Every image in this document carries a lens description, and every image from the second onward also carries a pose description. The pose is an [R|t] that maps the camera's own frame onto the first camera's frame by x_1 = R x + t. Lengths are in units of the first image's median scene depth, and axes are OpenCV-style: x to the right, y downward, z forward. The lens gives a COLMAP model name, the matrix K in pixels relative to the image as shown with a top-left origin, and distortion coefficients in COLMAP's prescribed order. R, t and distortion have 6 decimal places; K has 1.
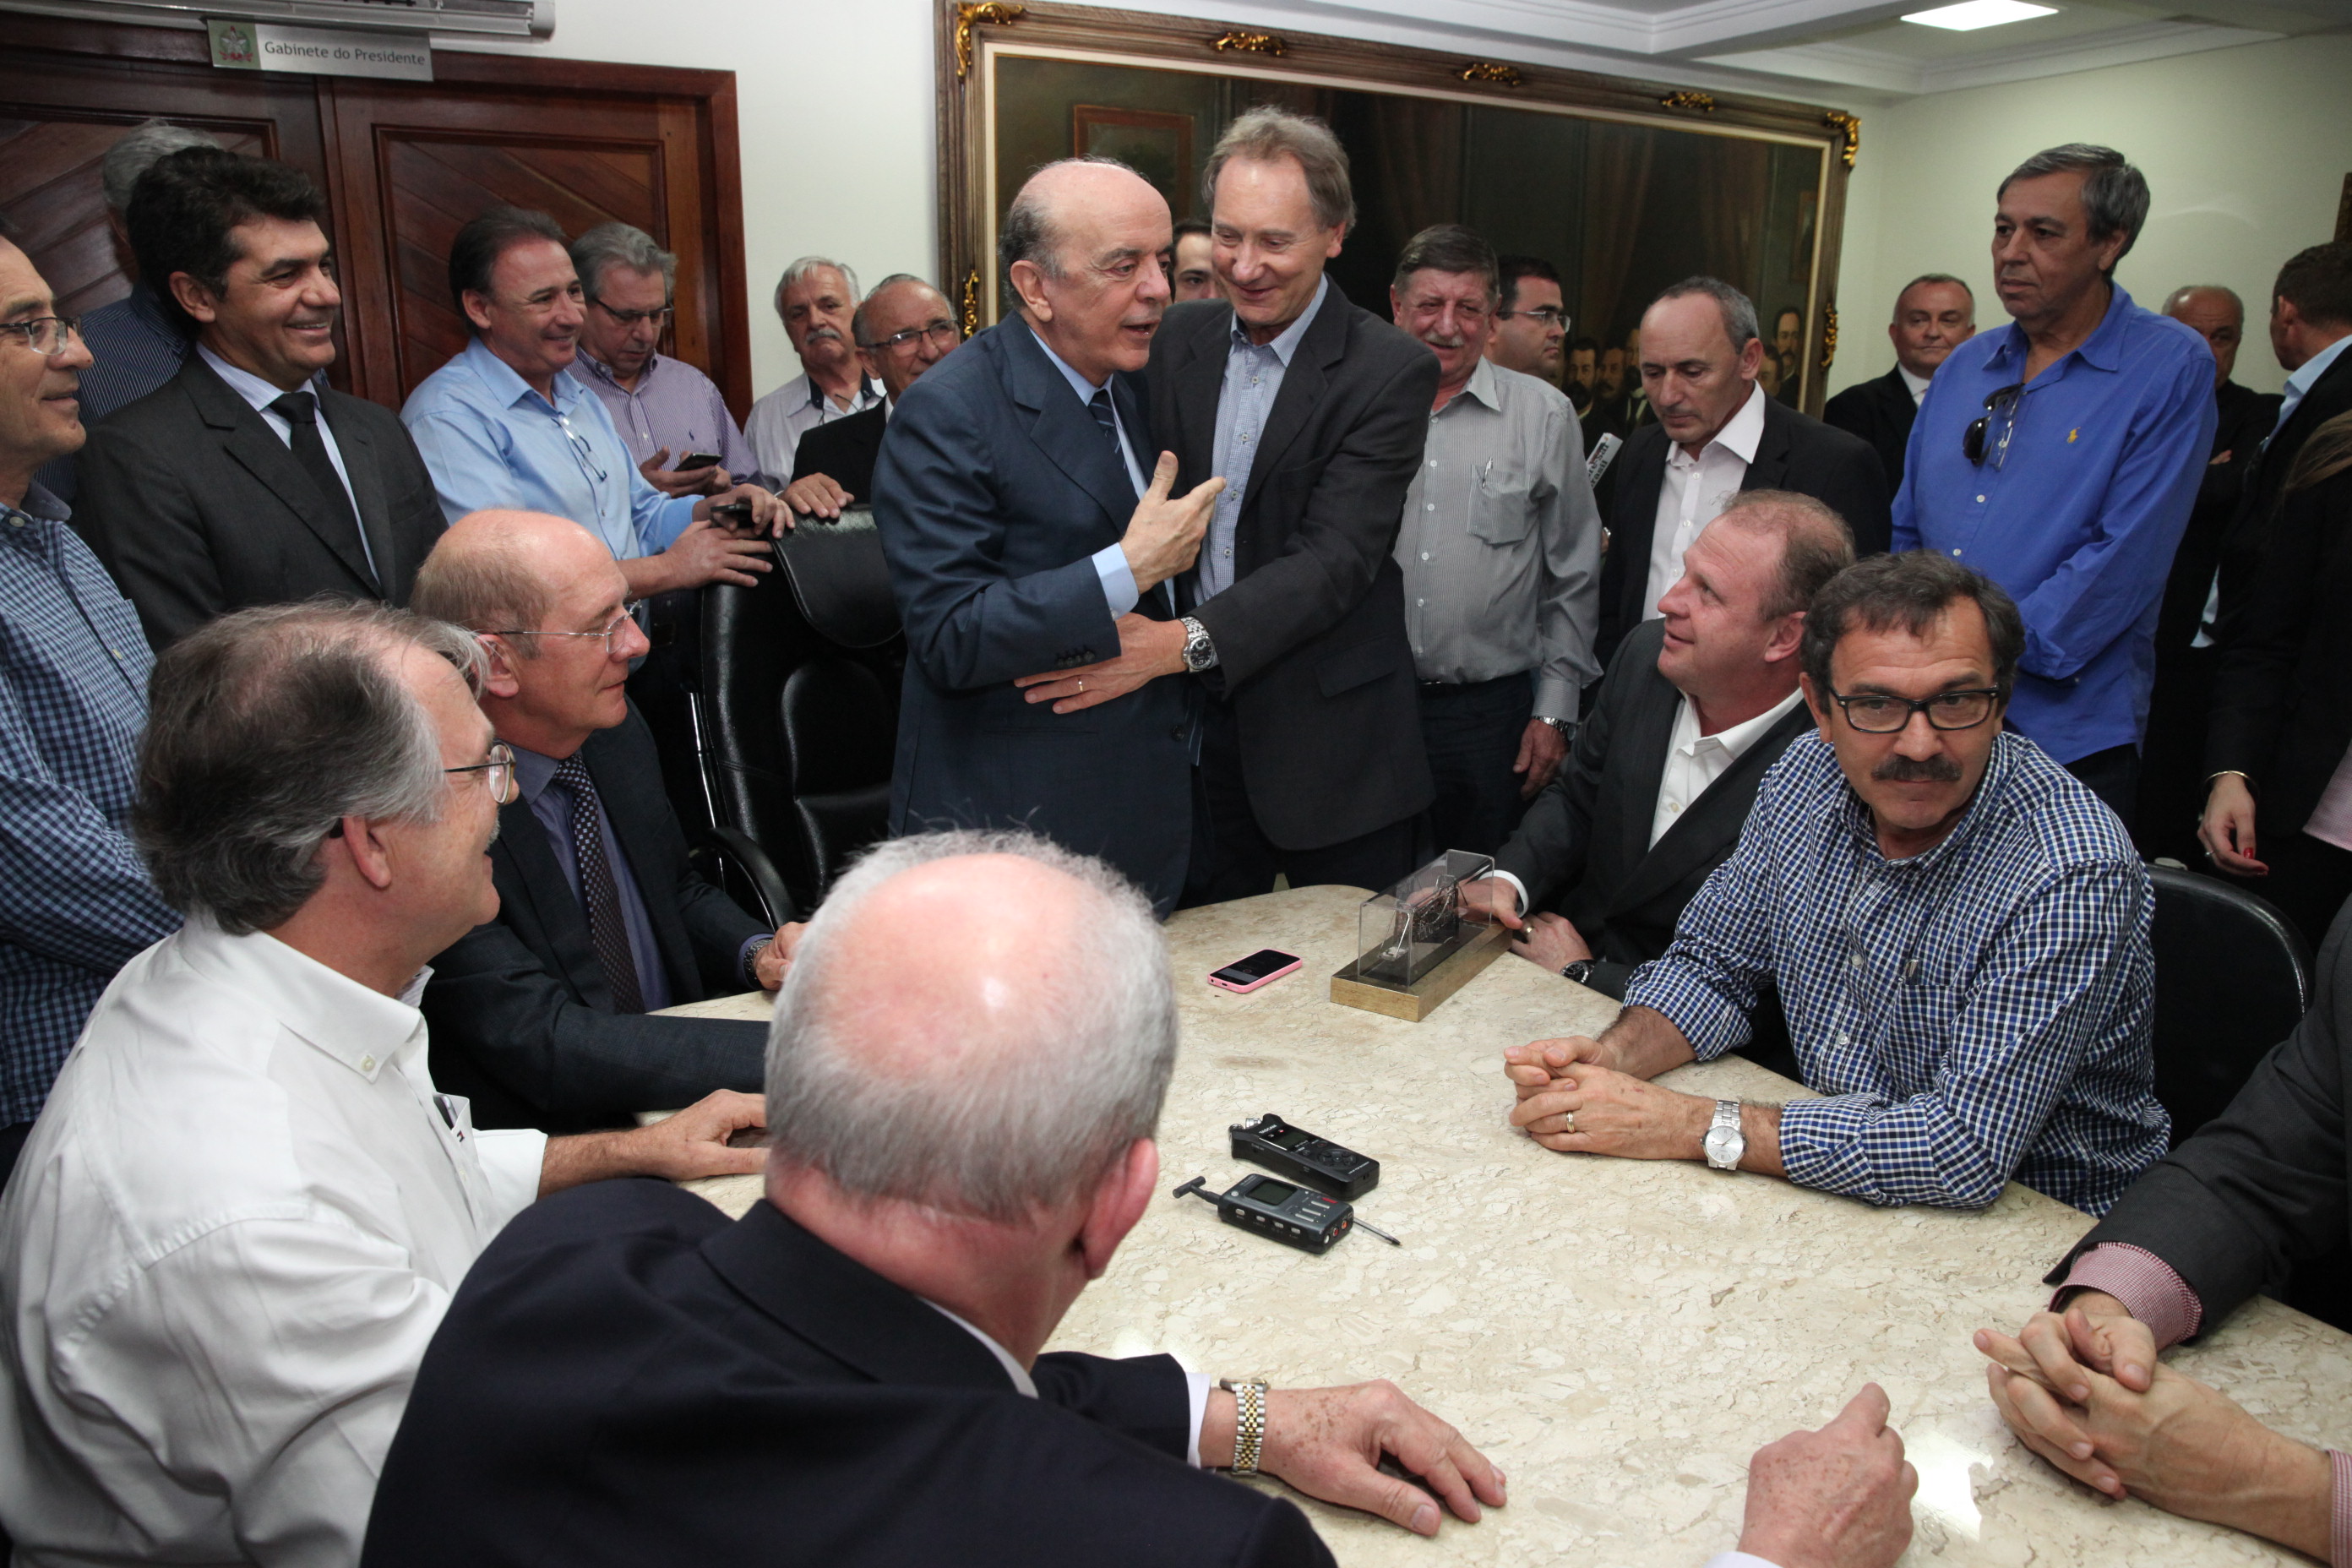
lens RADIAL K [[1725.9, 0, 1176.0], [0, 1725.9, 784.0], [0, 0, 1]] dist [0.033029, -0.097988]
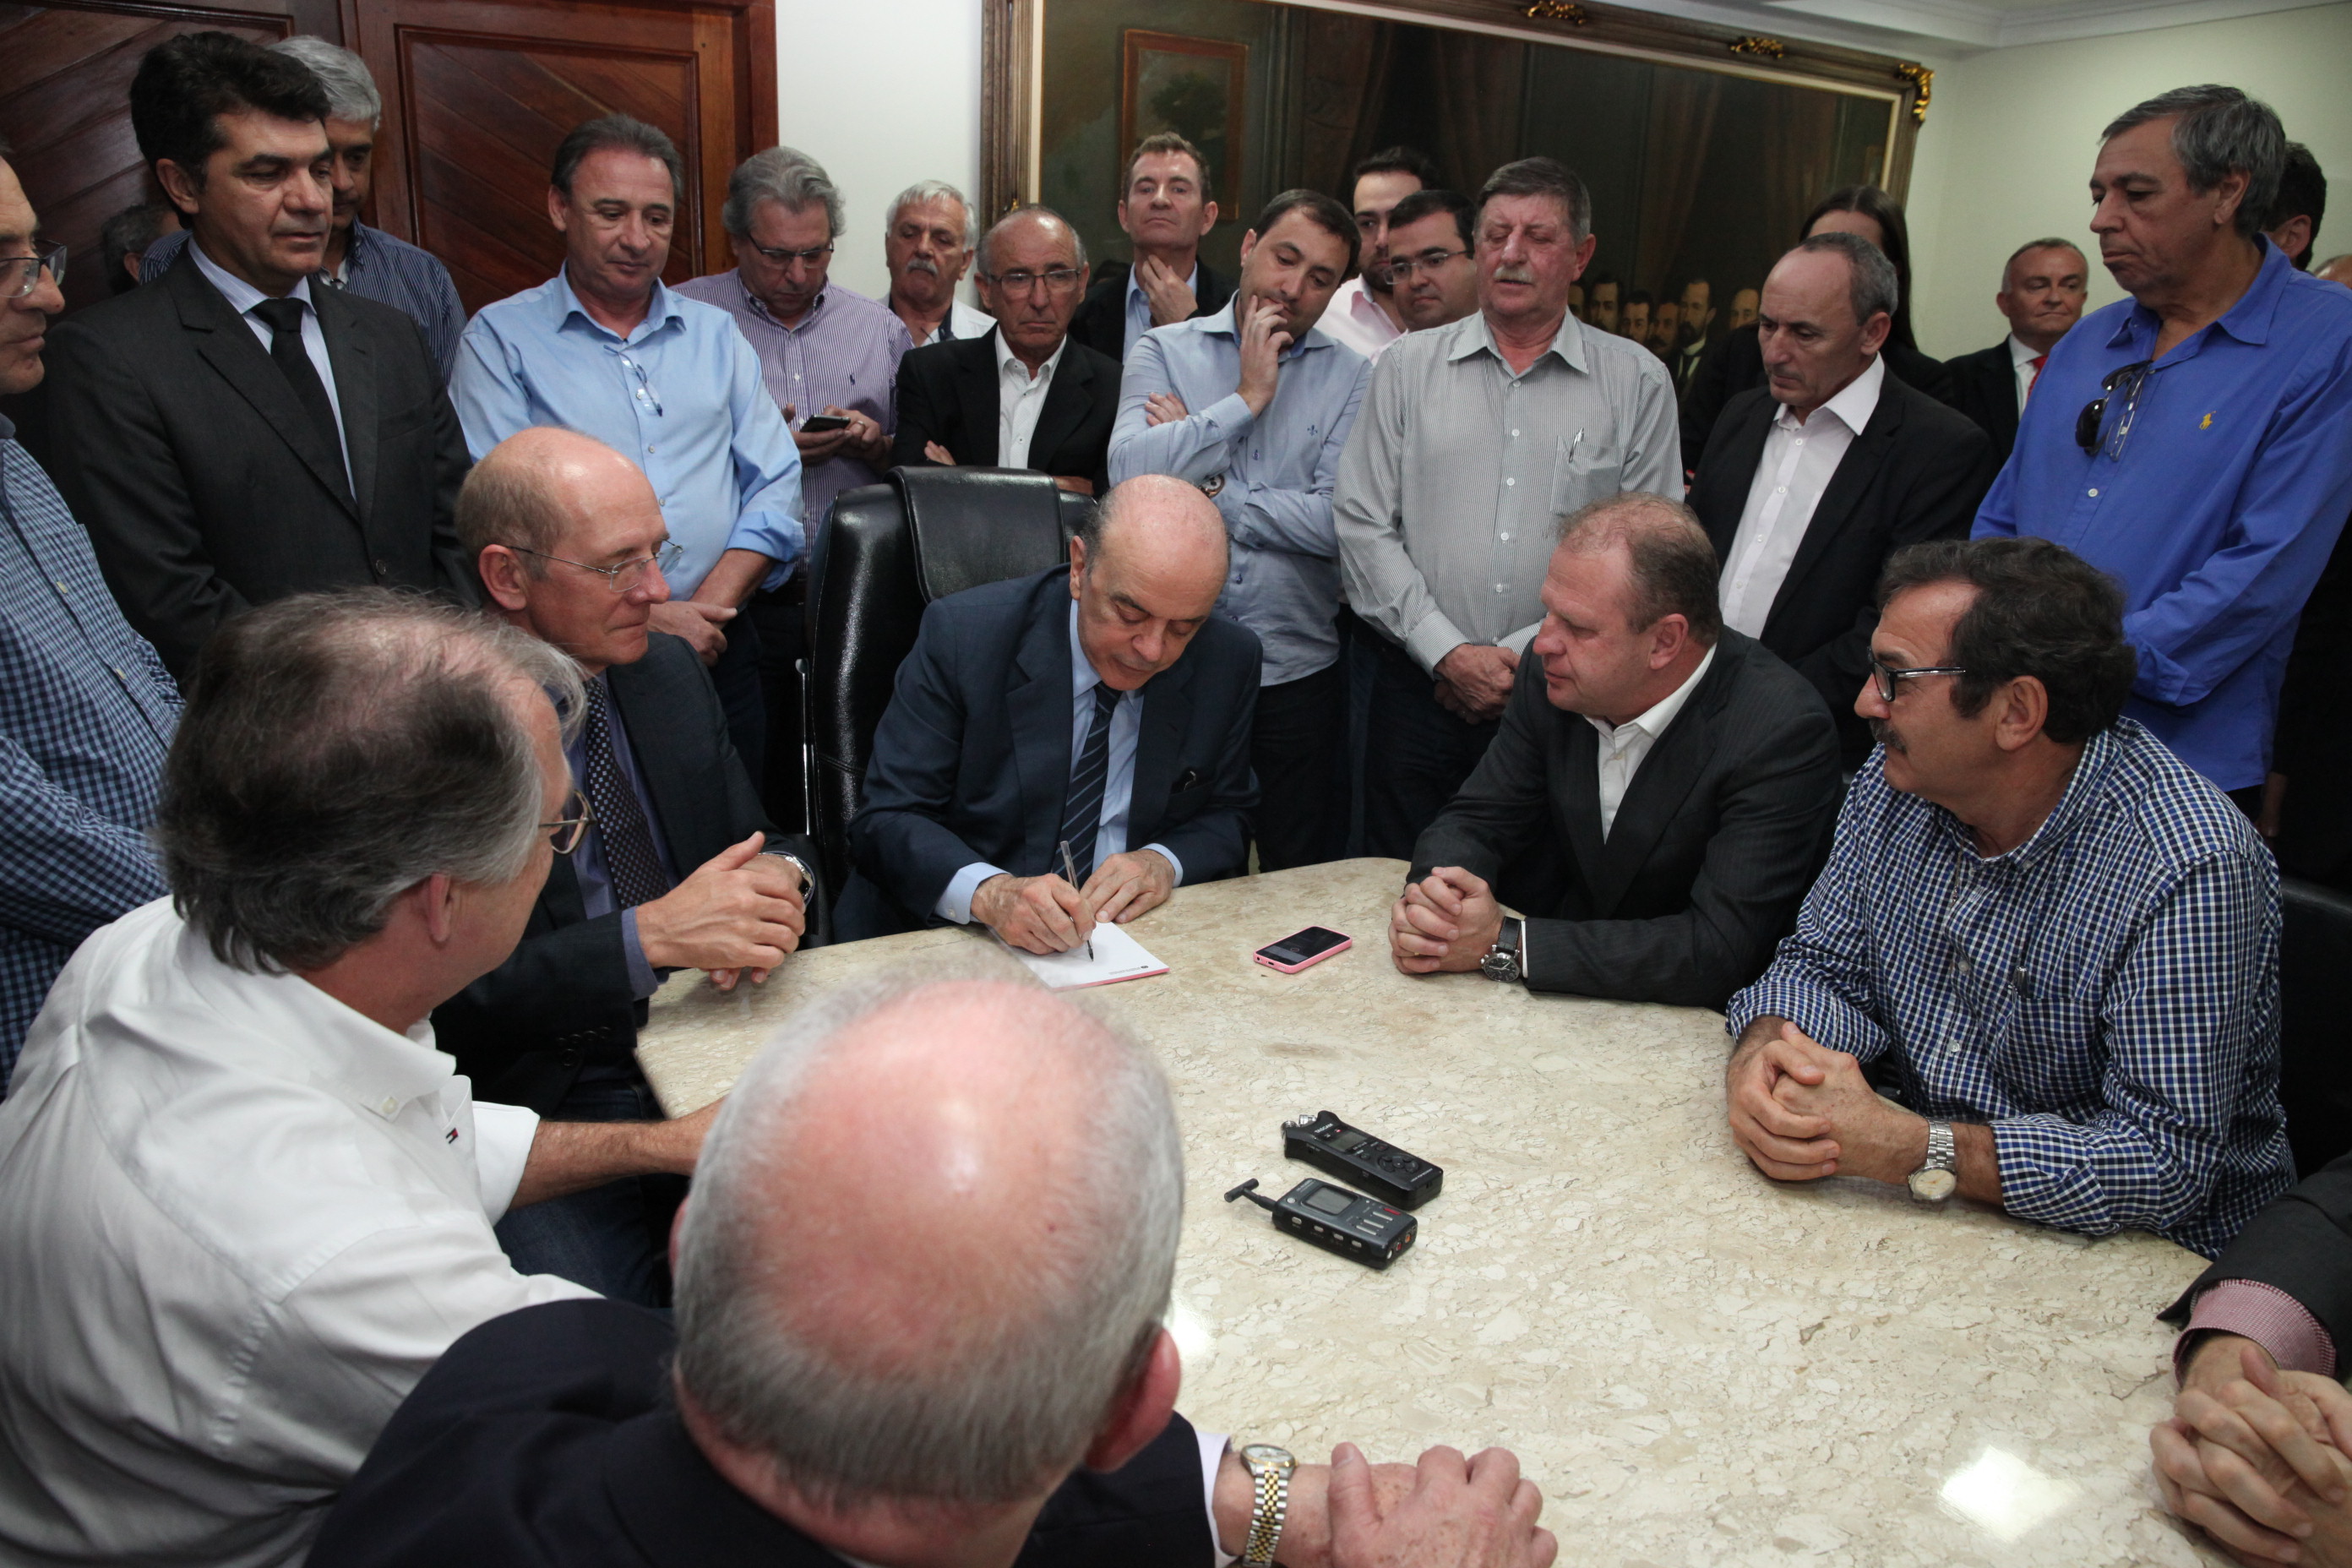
lens RADIAL K [[1679.6, 0, 1176.0], [0, 1679.6, 784.0], [0, 0, 1]] dist [-0.002323, -0.001108]
pose [[0.999441, 0.033295, 0.003014, -0.039223], [-0.033393, 0.998521, 0.042906, -0.026966], [-0.001581, -0.042983, 0.999075, 0.095705]]
